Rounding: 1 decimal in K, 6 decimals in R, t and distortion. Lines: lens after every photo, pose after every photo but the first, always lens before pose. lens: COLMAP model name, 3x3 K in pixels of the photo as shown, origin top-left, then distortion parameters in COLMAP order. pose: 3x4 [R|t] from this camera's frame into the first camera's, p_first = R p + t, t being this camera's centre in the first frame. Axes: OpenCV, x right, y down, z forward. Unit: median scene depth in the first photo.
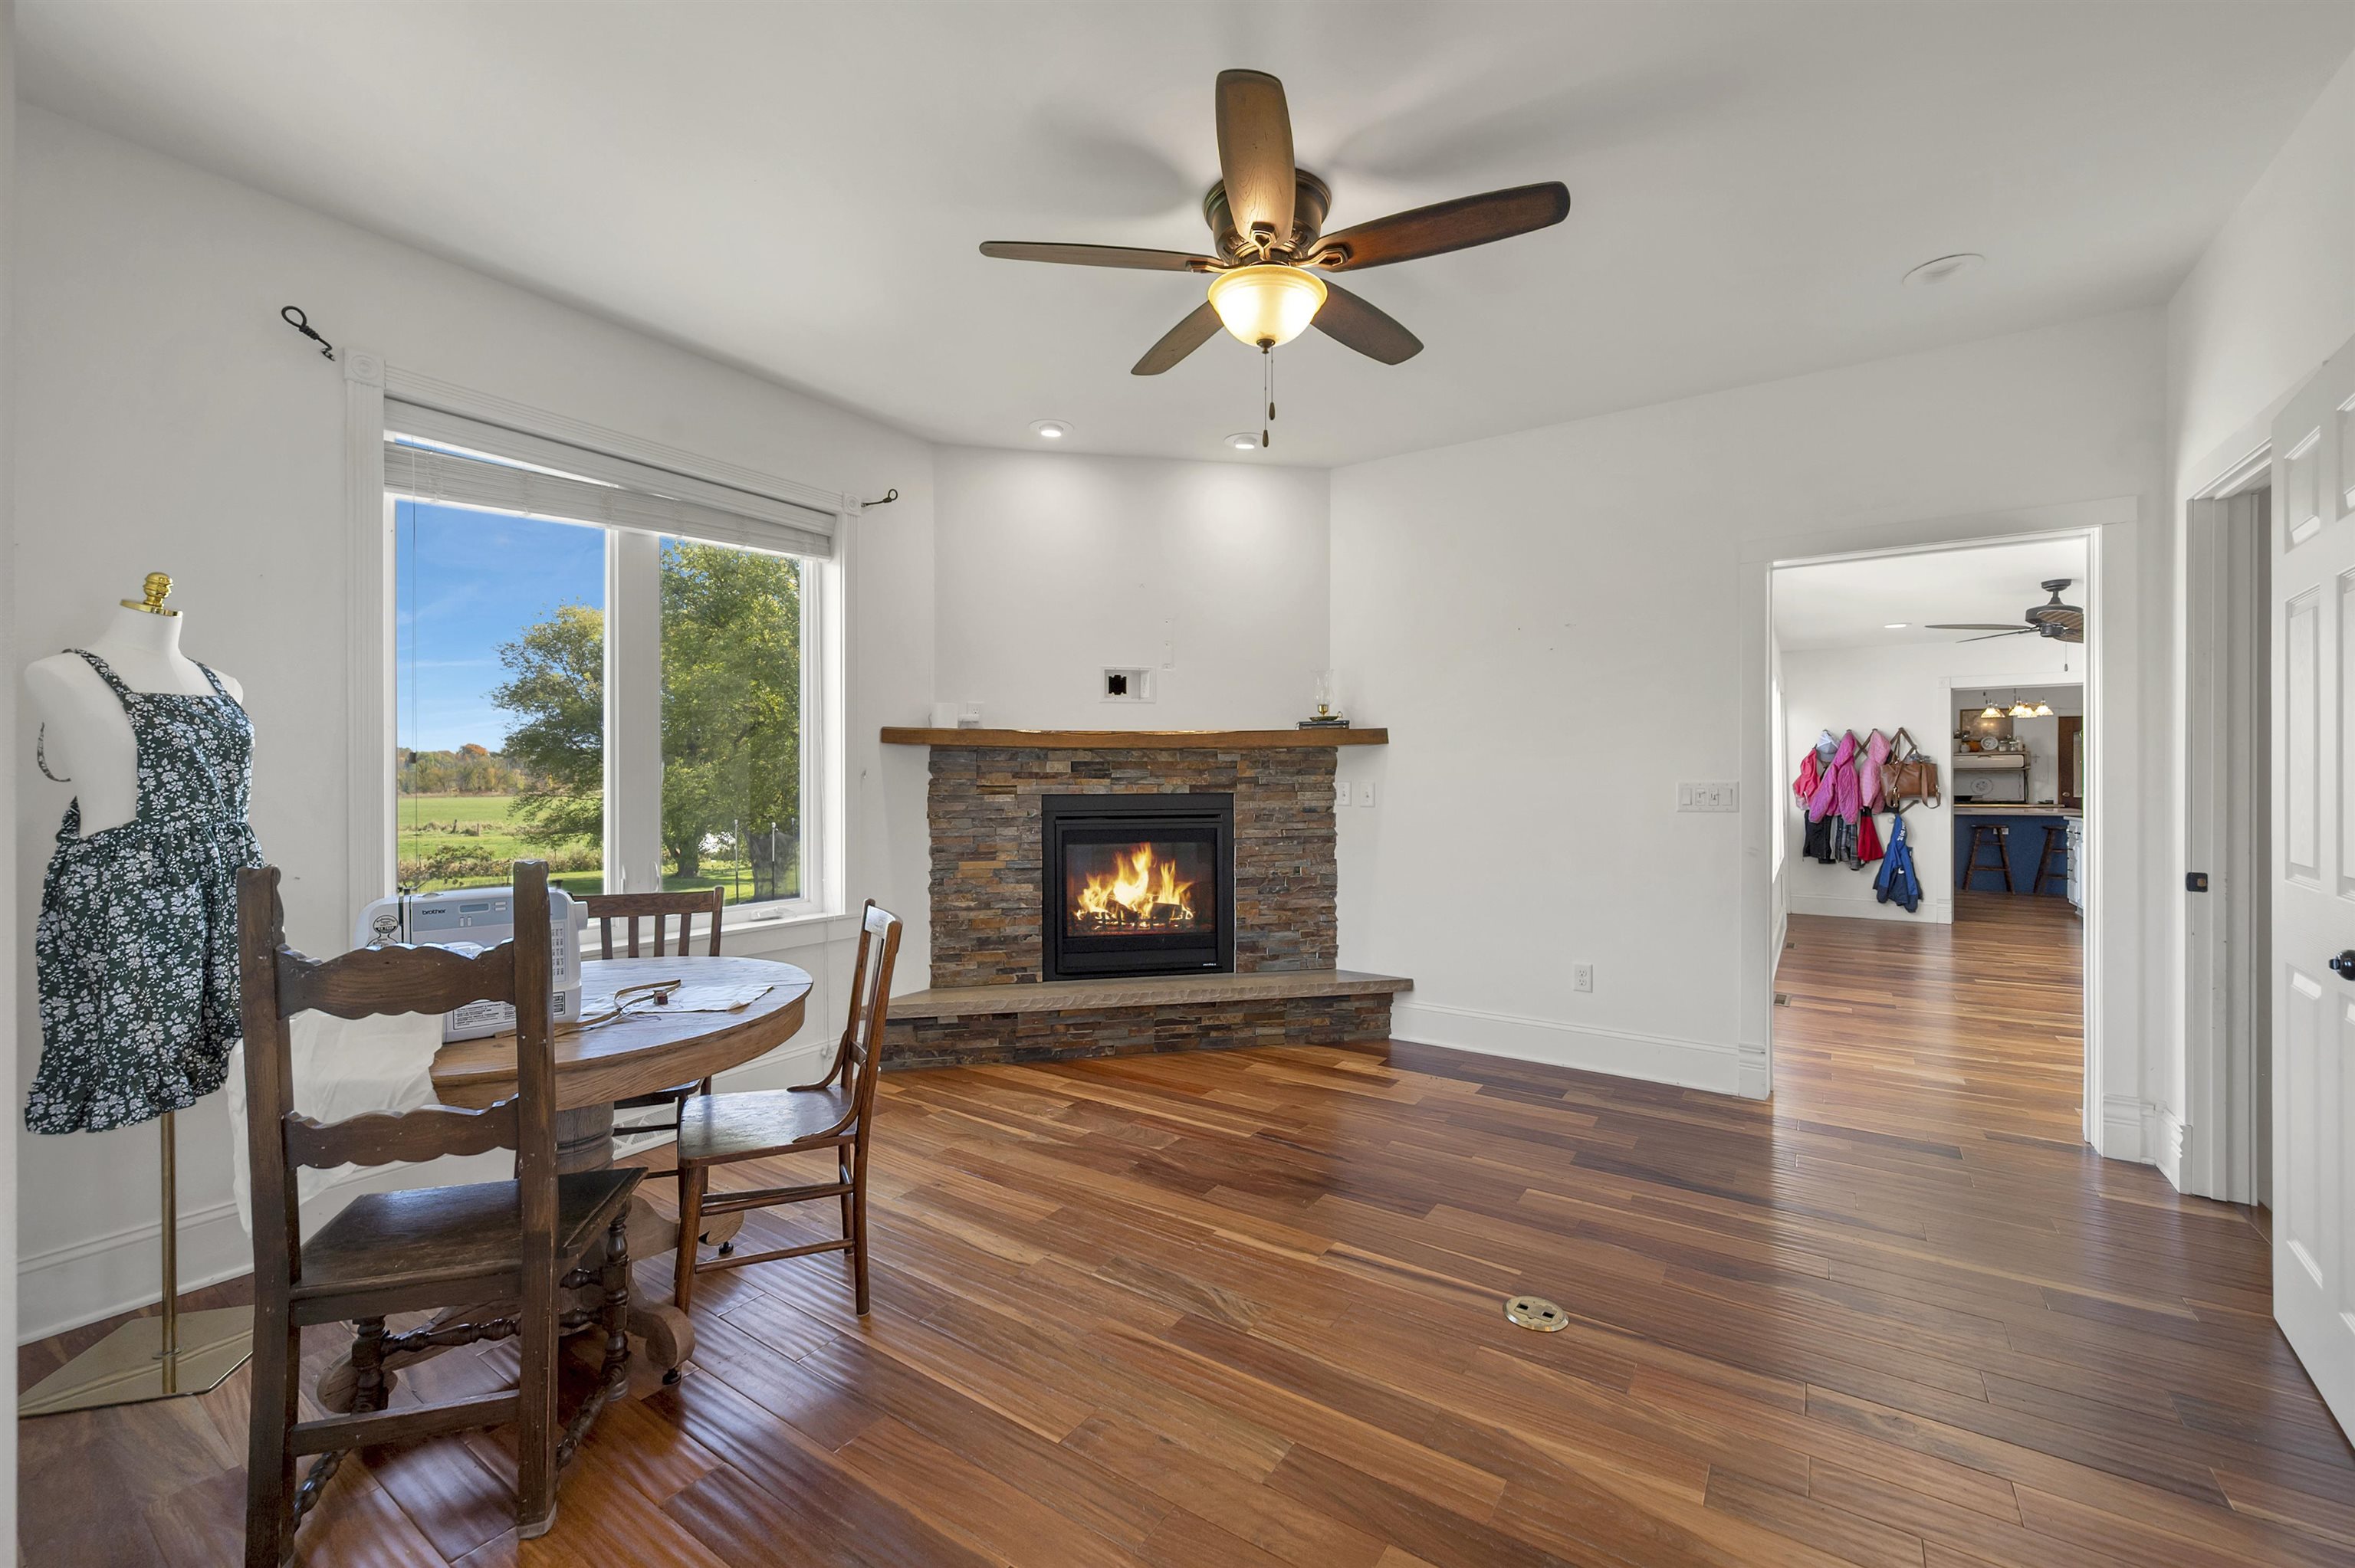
lens RADIAL K [[943.9, 0, 1168.0], [0, 943.9, 776.8], [0, 0, 1]] dist [-0.001251, -0.000202]
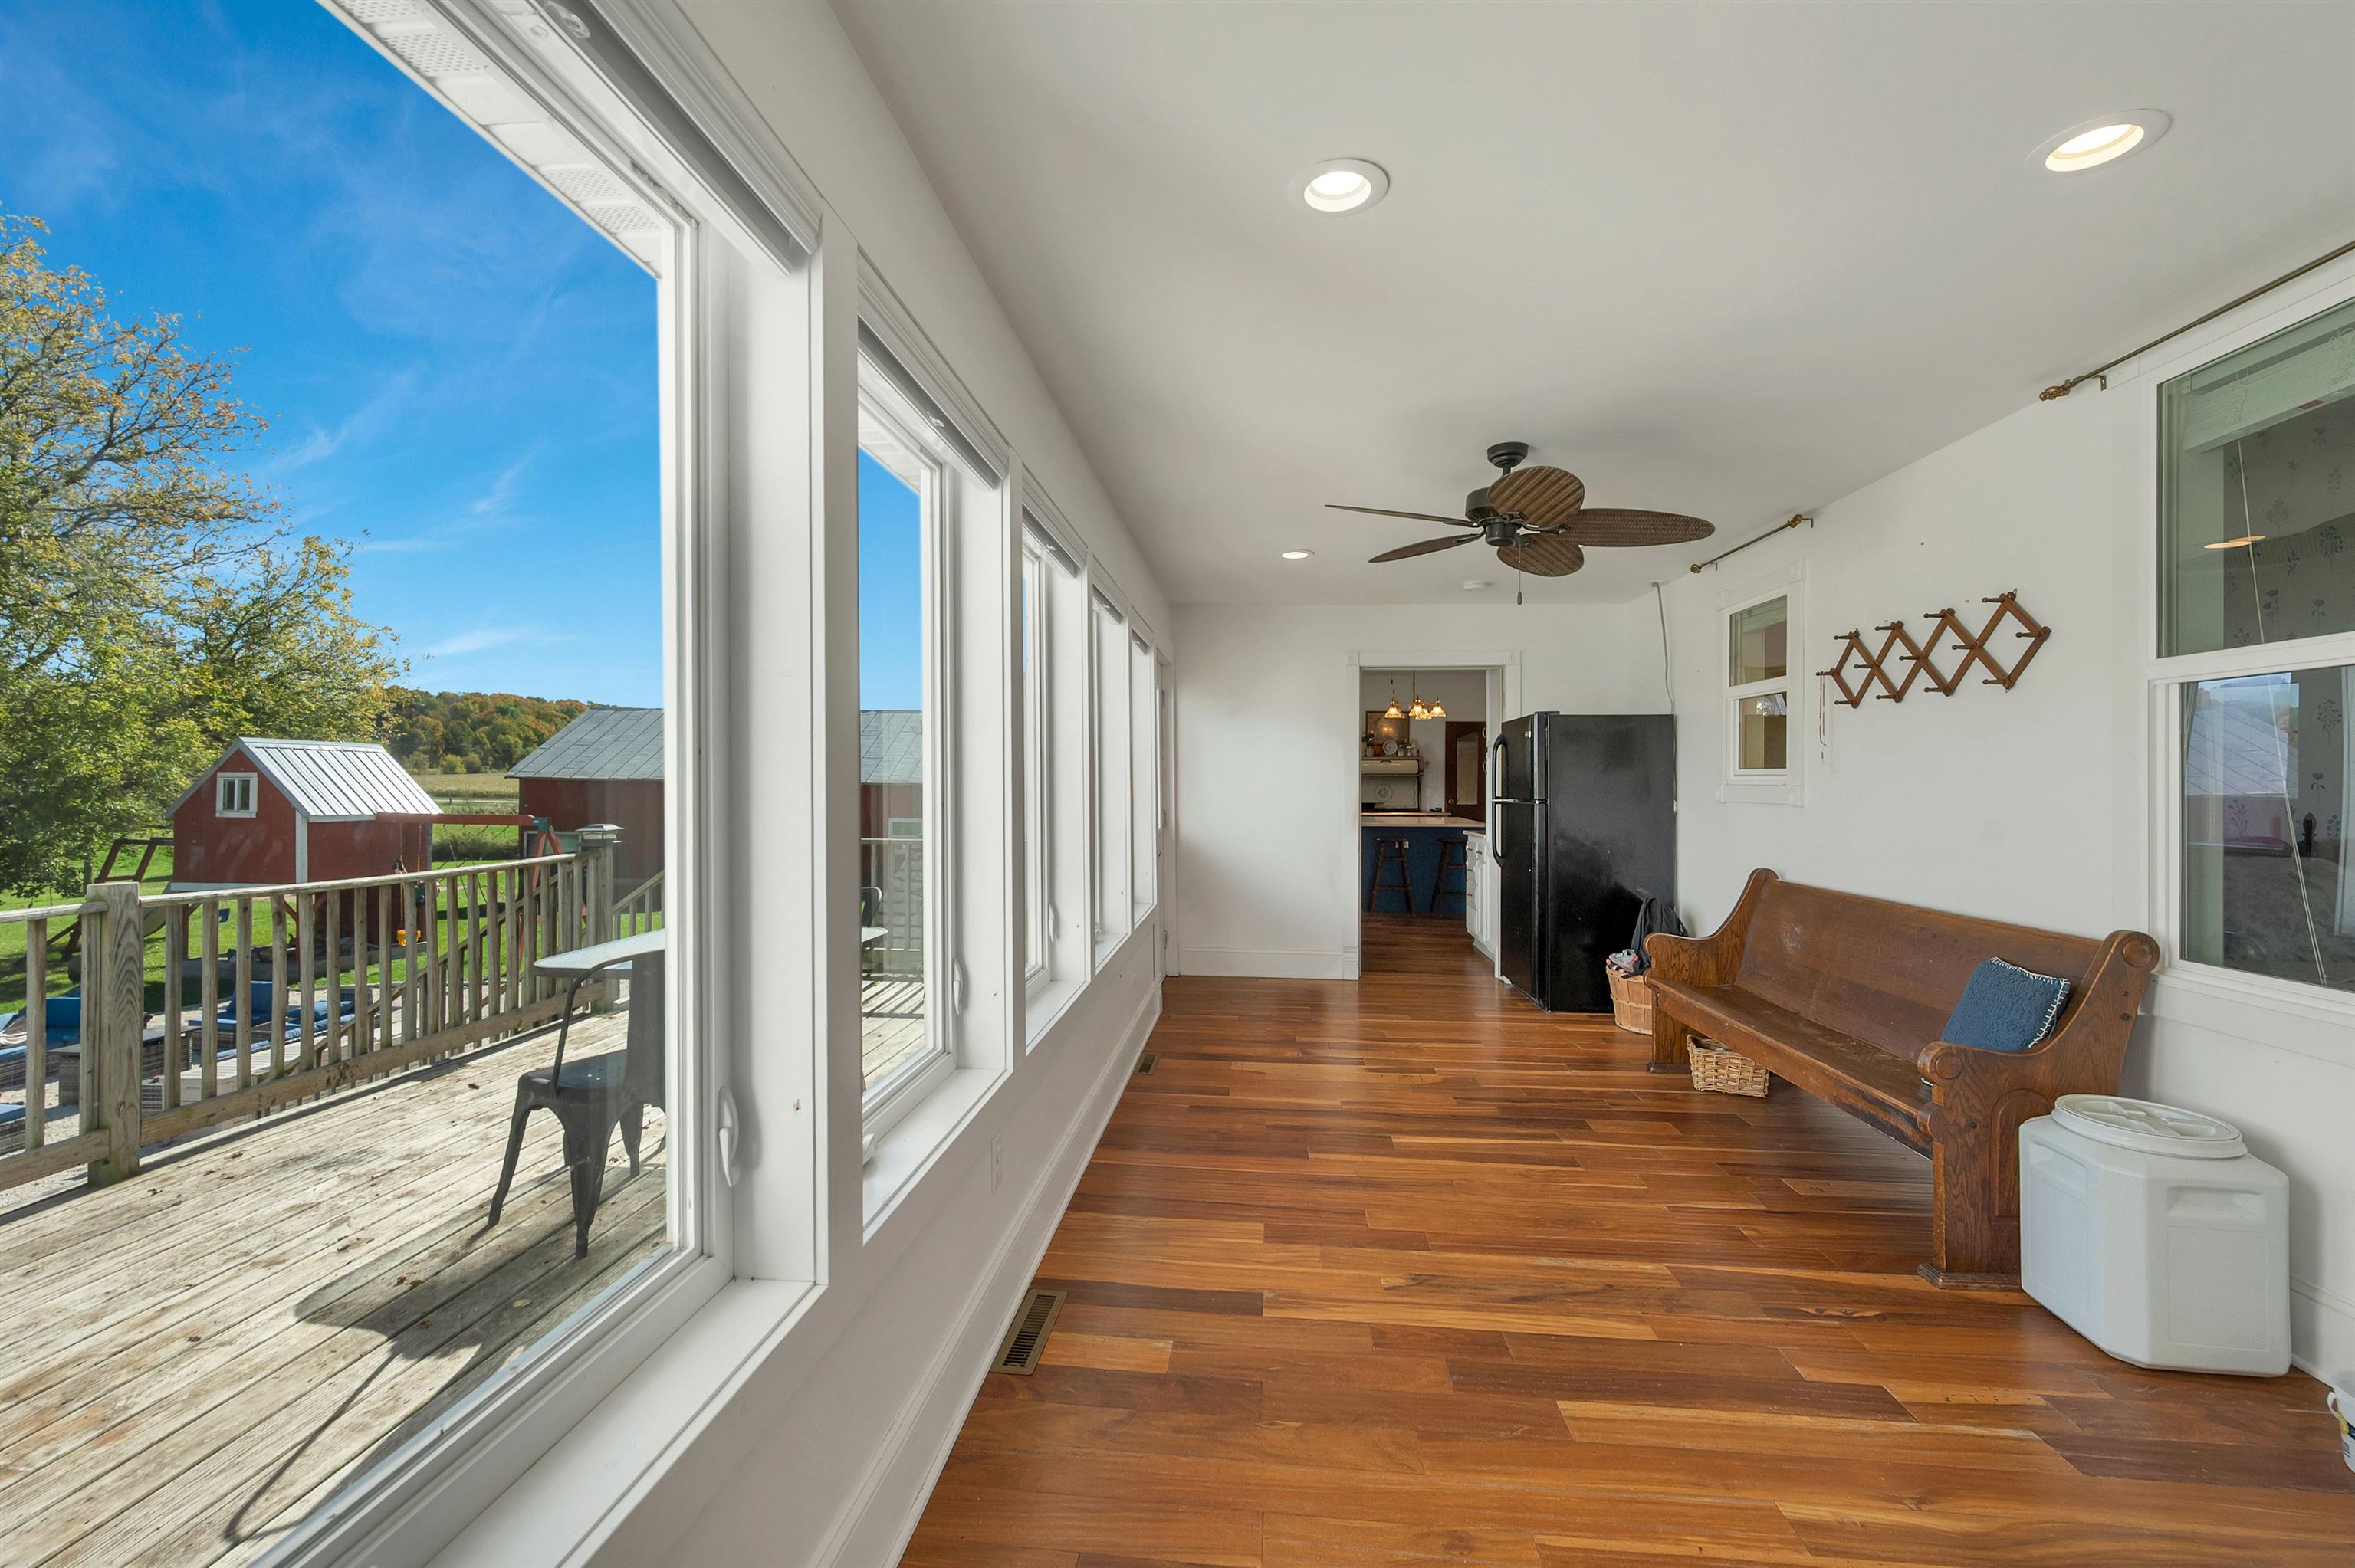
lens RADIAL K [[943.9, 0, 1177.5], [0, 943.9, 783.5], [0, 0, 1]] dist [-0.001251, -0.000202]
pose [[0.875229, 0.004415, 0.483689, 0.247059], [-0.007229, 0.999966, 0.003952, -0.001454], [-0.483655, -0.006956, 0.875231, 0.300087]]
